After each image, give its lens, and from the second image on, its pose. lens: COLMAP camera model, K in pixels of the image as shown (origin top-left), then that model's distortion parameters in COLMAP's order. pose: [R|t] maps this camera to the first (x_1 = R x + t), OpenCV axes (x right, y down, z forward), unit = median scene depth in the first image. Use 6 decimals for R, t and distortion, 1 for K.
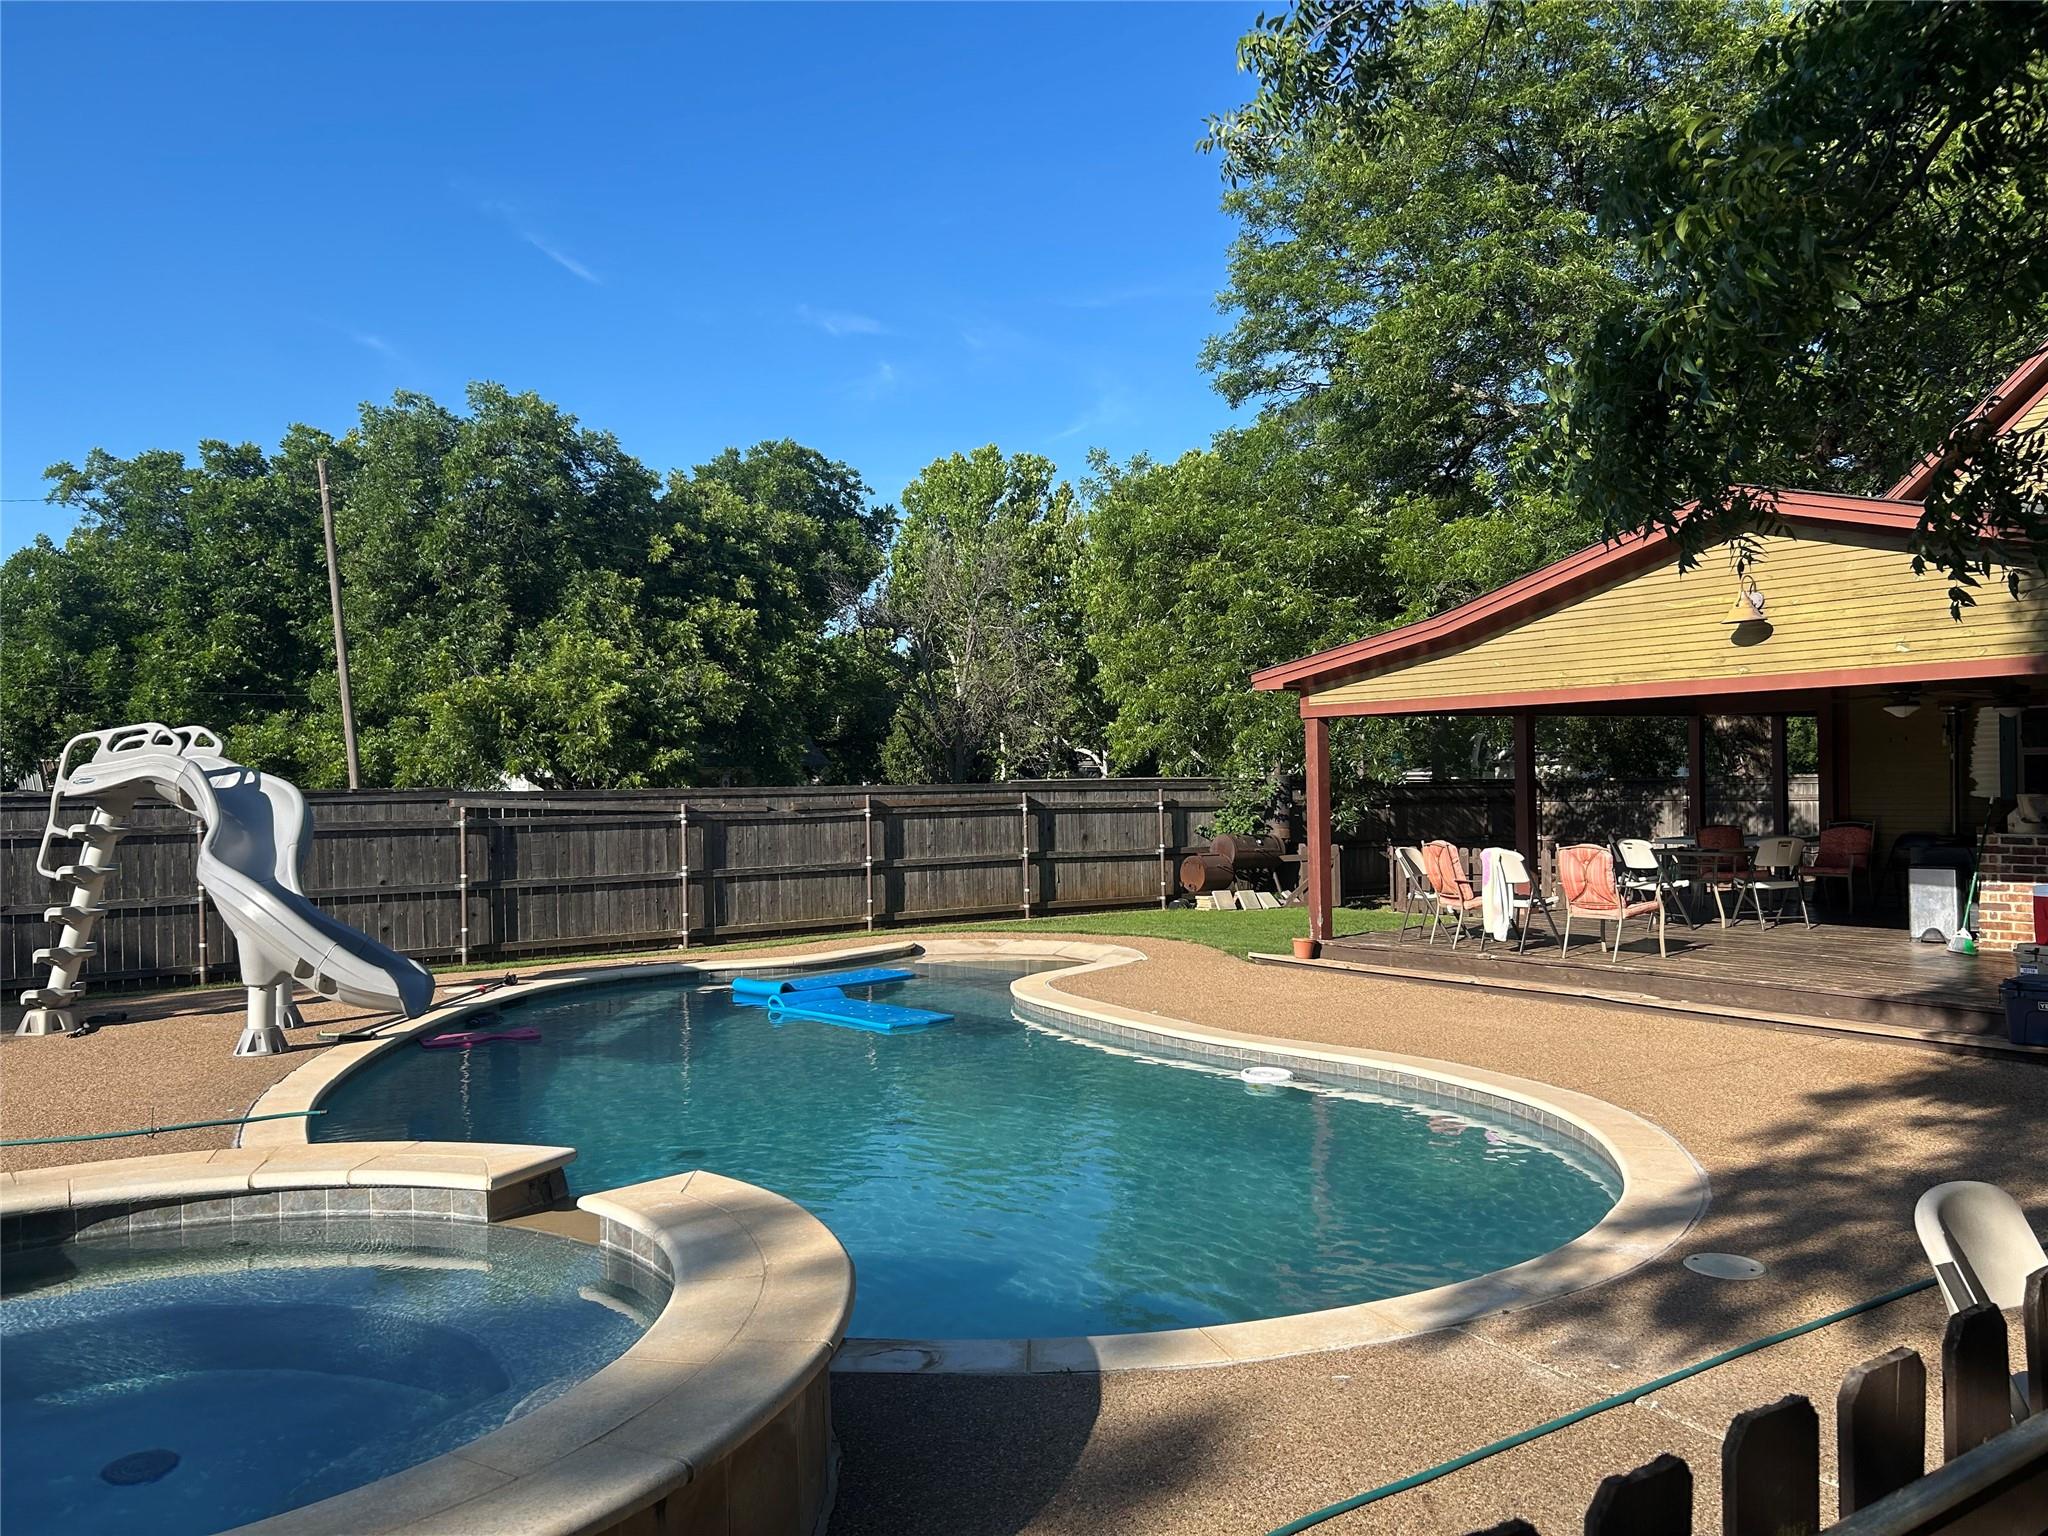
lens RADIAL K [[1522.2, 0, 1022.0], [0, 1522.2, 789.7], [0, 0, 1]] dist [0.029938, -0.039281]
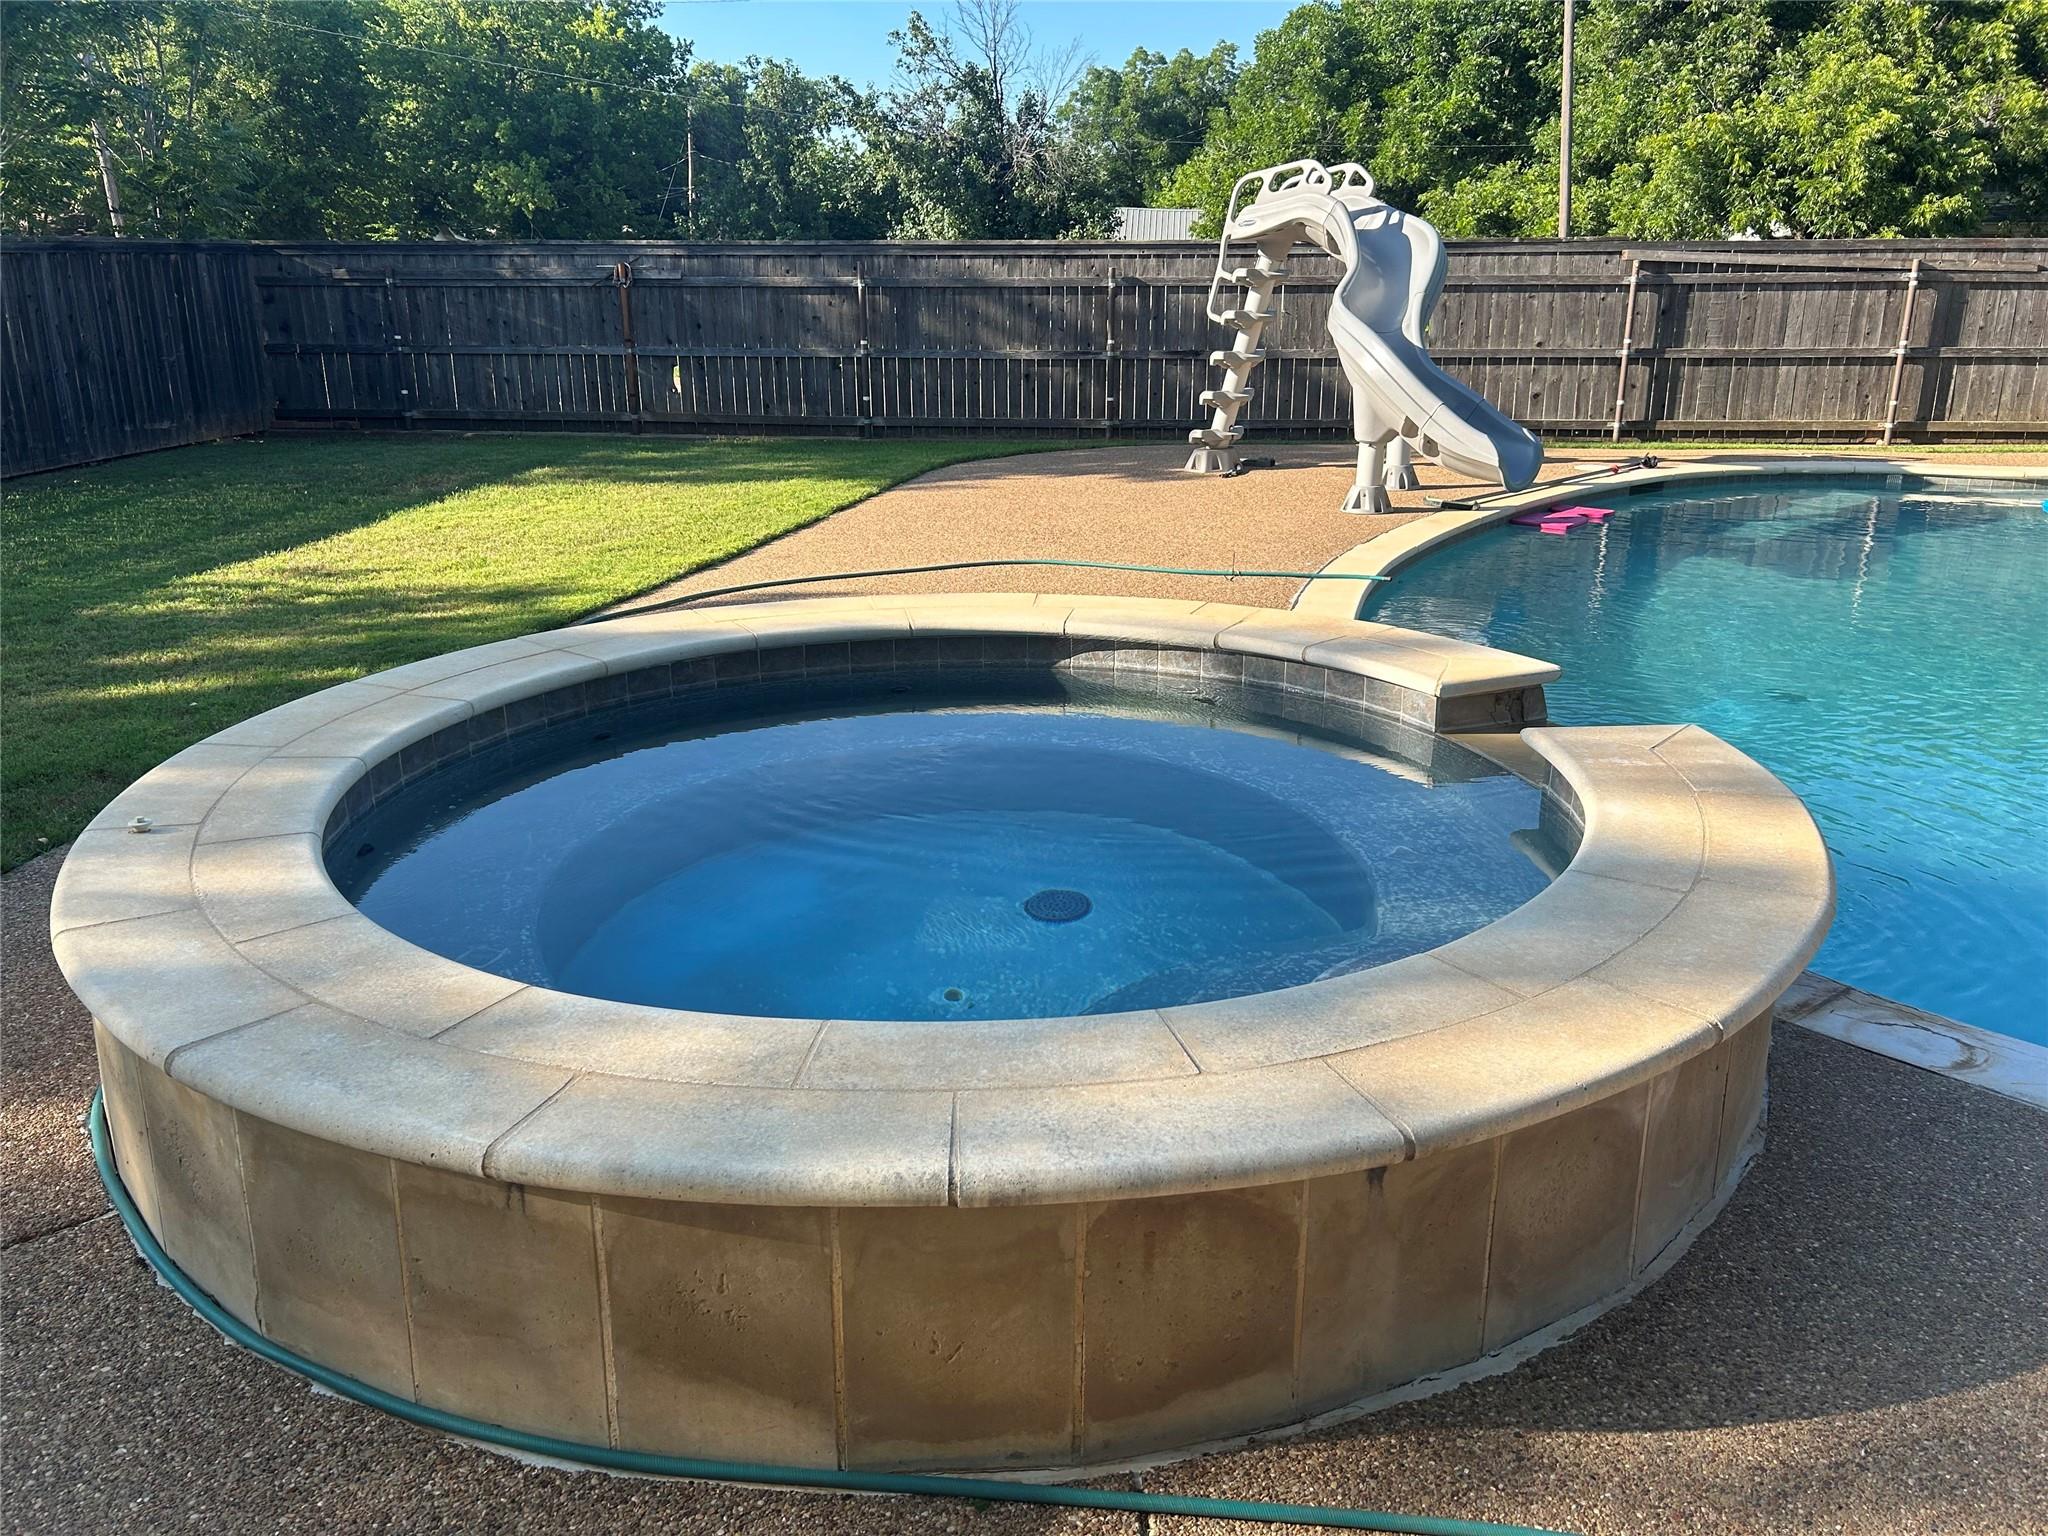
lens RADIAL K [[1522.2, 0, 1022.0], [0, 1522.2, 789.7], [0, 0, 1]] dist [0.029938, -0.039281]
pose [[0.732375, 0.231009, -0.640516, 0.010744], [-0.006702, 0.943090, 0.332471, 0.008197], [0.680868, -0.239201, 0.692244, 0.066788]]
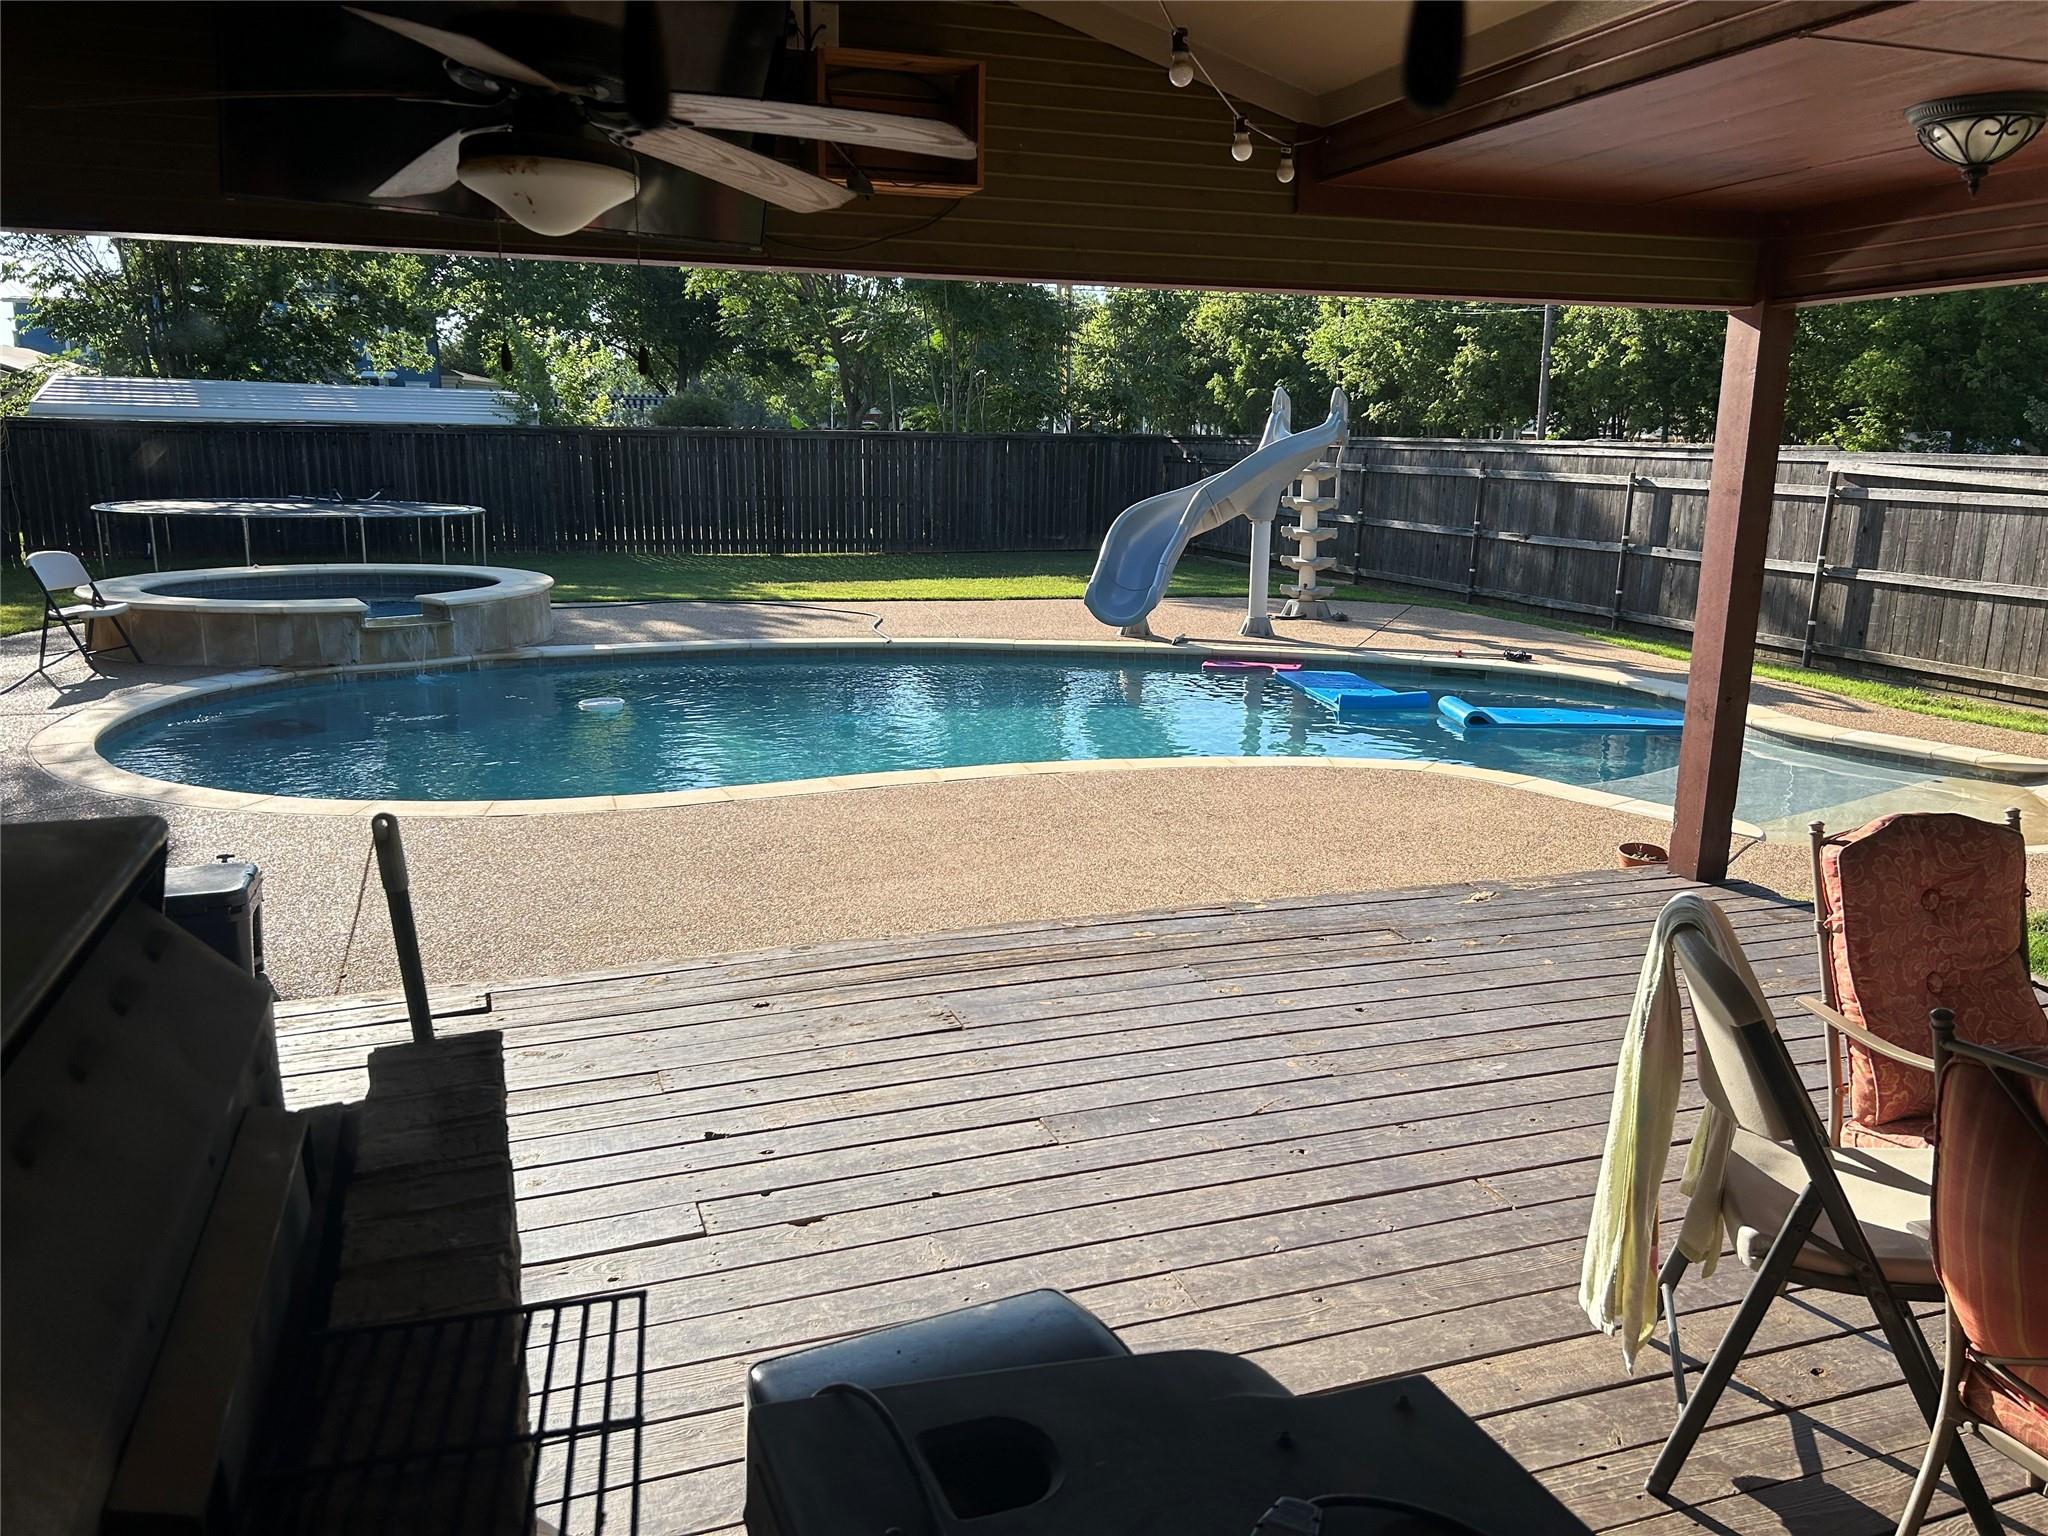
lens RADIAL K [[1522.2, 0, 1022.0], [0, 1522.2, 789.7], [0, 0, 1]] dist [0.029938, -0.039281]
pose [[-0.283558, 0.232745, -0.930282, 0.515764], [-0.004539, 0.969763, 0.244006, -0.020141], [0.958944, 0.073412, -0.273927, 0.768844]]
